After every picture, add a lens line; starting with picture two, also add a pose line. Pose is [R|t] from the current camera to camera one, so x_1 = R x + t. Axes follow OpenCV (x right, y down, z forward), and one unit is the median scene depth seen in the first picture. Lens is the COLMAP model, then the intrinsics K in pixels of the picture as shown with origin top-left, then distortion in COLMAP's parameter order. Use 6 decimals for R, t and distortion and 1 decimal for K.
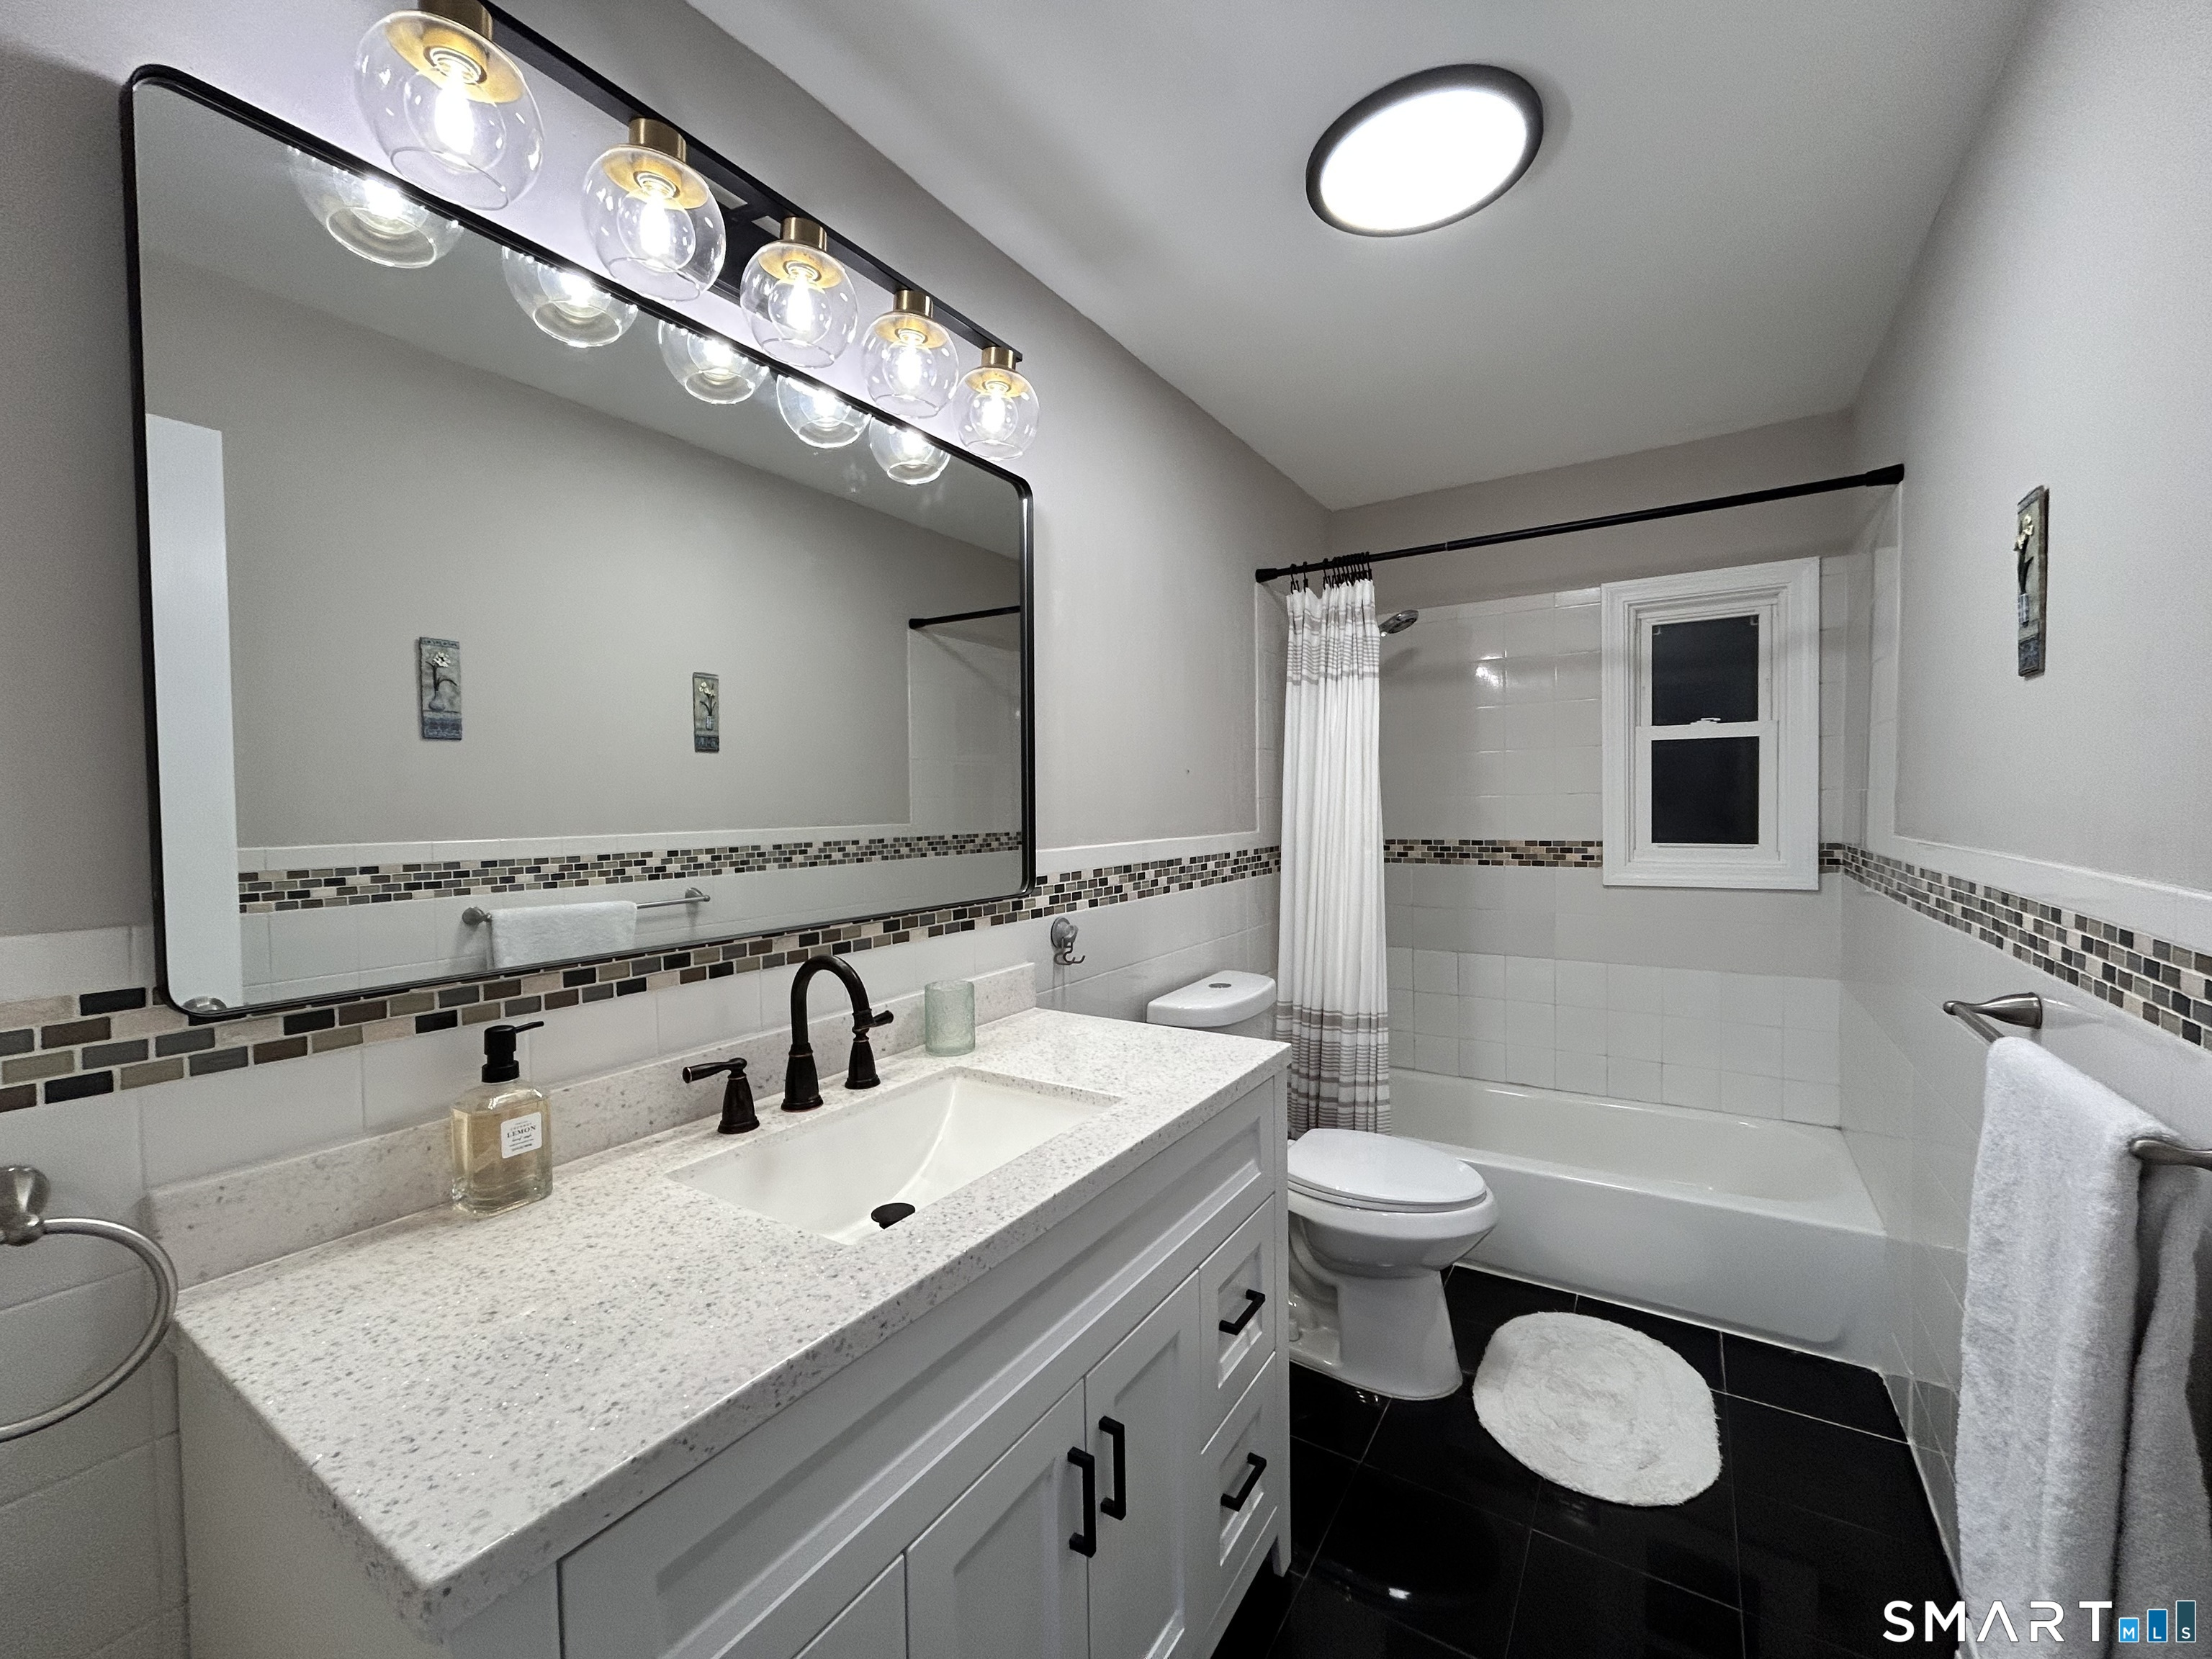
lens RADIAL K [[901.0, 0, 1090.7], [0, 901.0, 833.0], [0, 0, 1]] dist [0.000760, 0.000518]
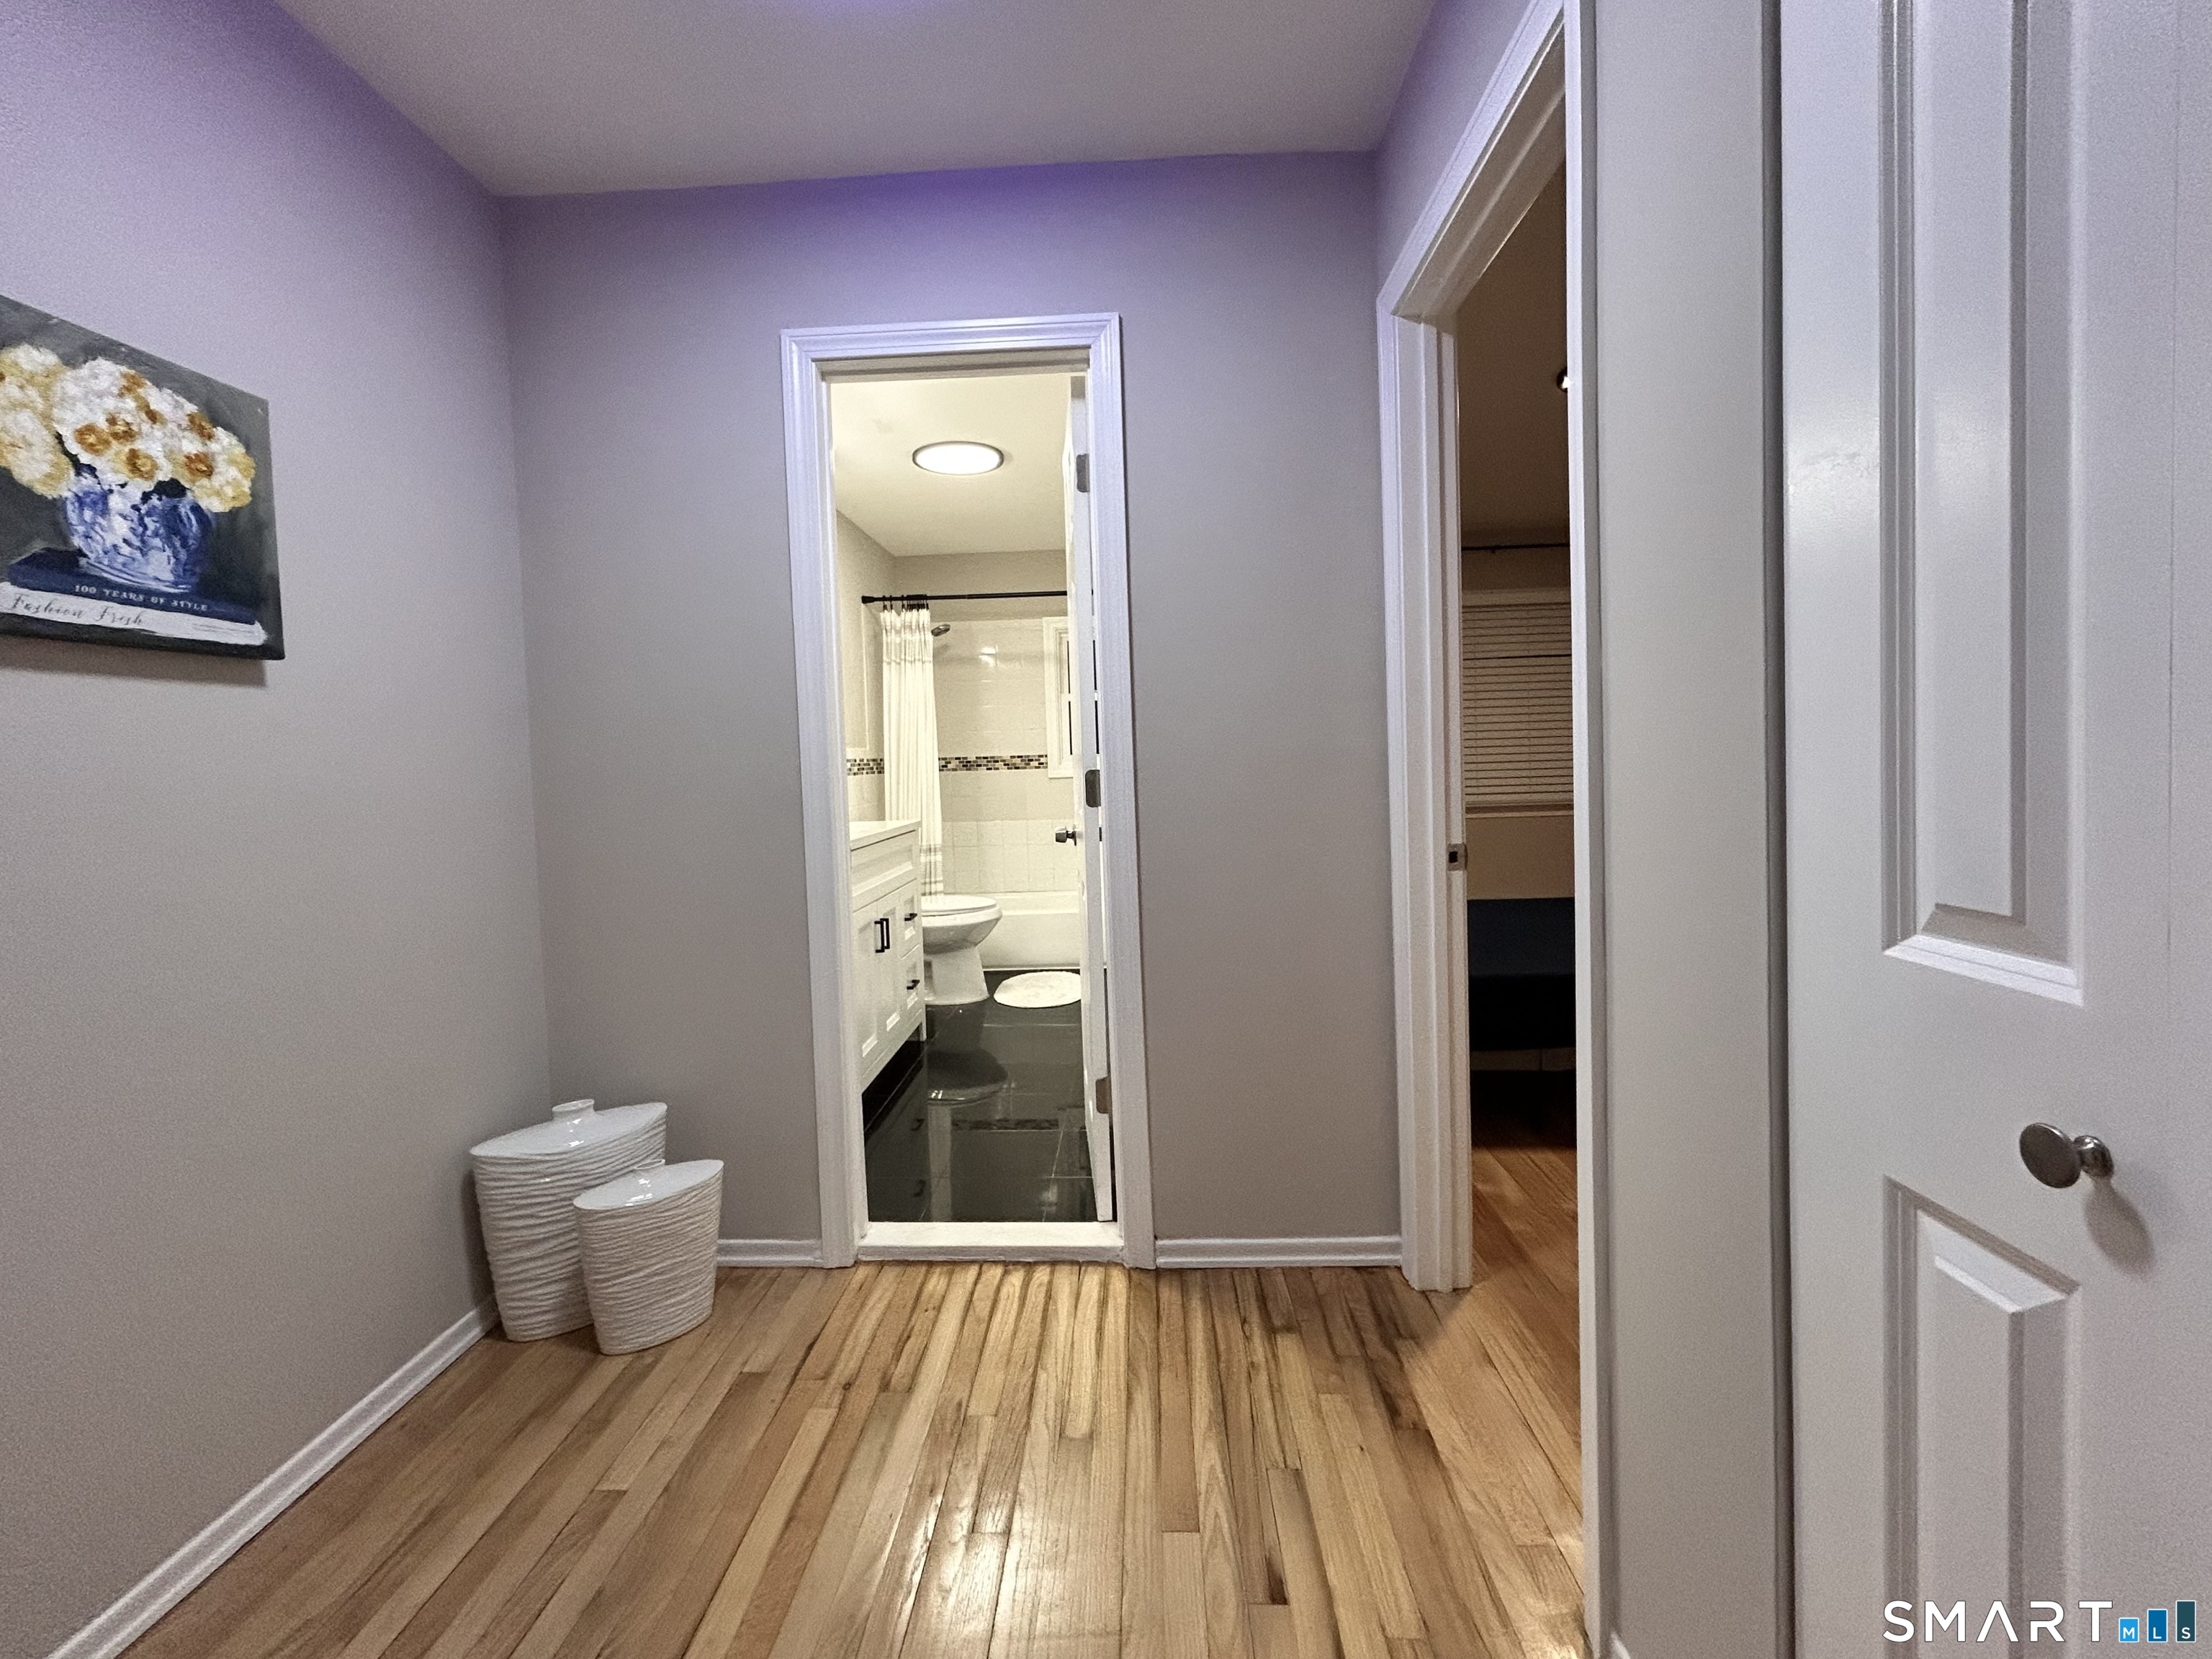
lens RADIAL K [[901.0, 0, 1107.4], [0, 901.0, 791.4], [0, 0, 1]] dist [0.000760, 0.000518]
pose [[0.853758, -0.029110, 0.519855, -0.341716], [0.031203, 0.999502, 0.004723, 0.091506], [-0.519734, 0.012188, 0.854241, -0.751586]]
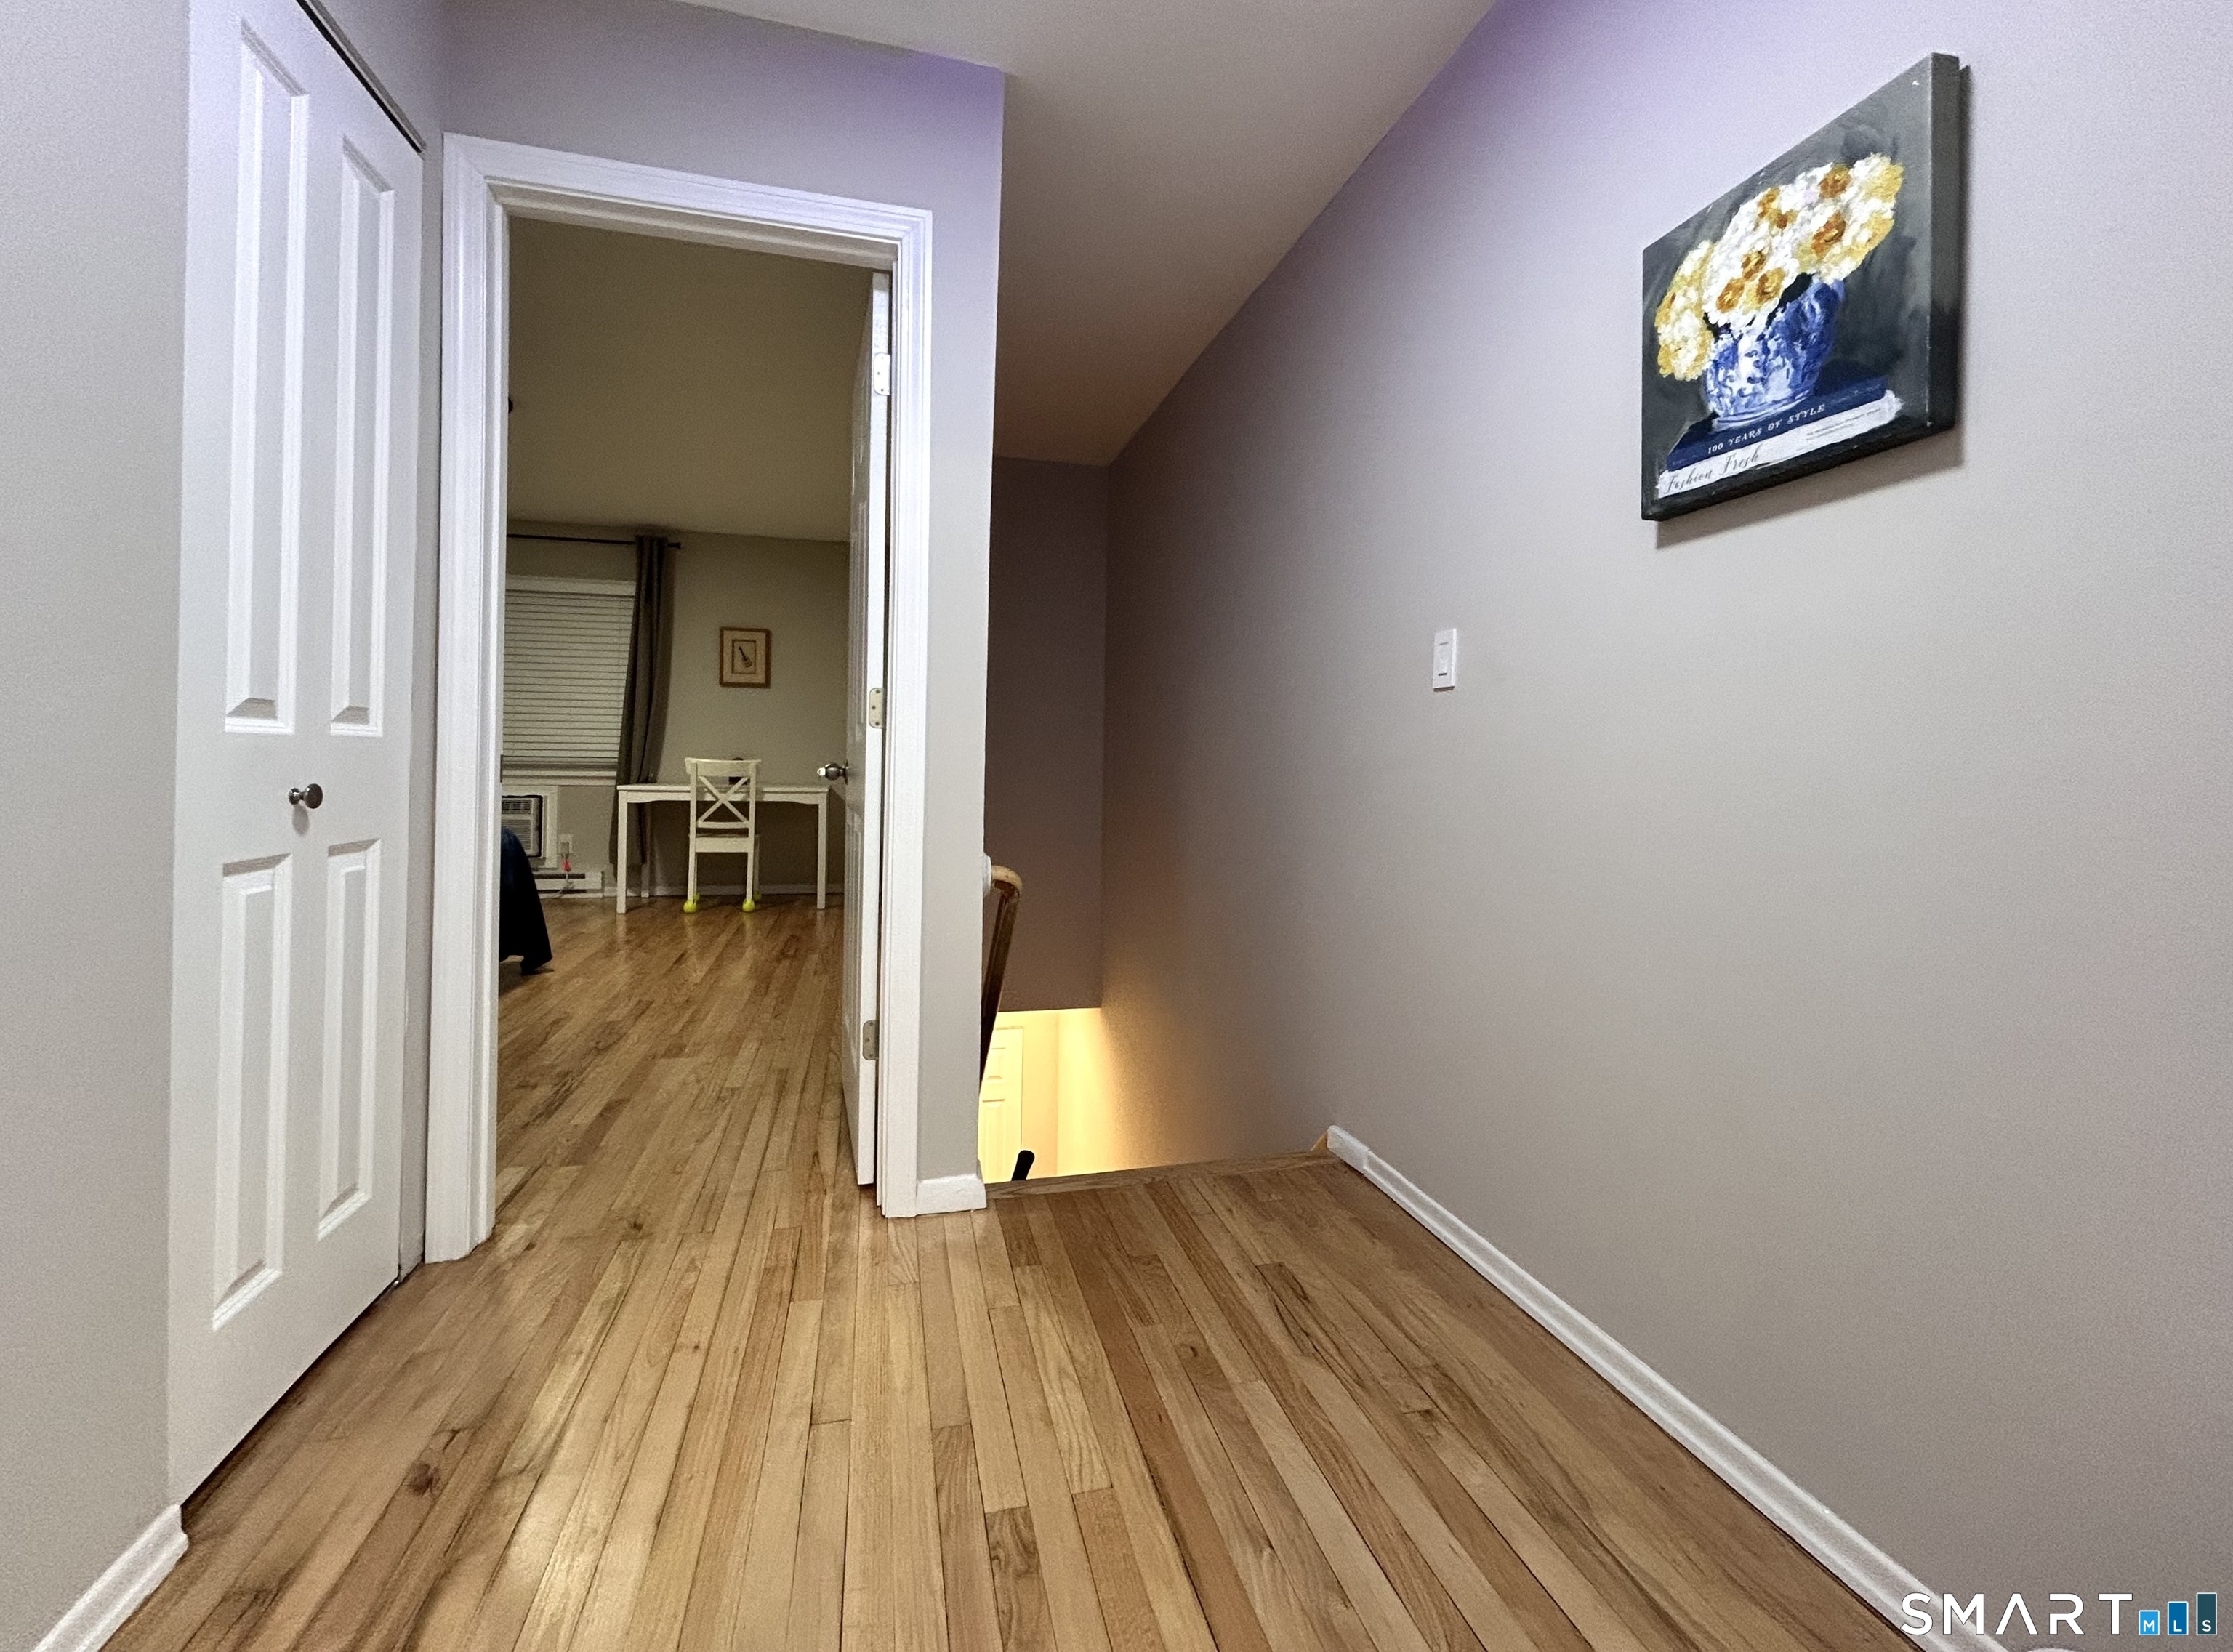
lens RADIAL K [[966.6, 0, 1122.3], [0, 966.6, 772.7], [0, 0, 1]] dist [0.001382, 0.001104]
pose [[-0.673210, 0.009116, -0.739395, 0.028839], [-0.026411, 0.998990, 0.036364, 0.135149], [0.738980, 0.044009, -0.672289, -0.022815]]
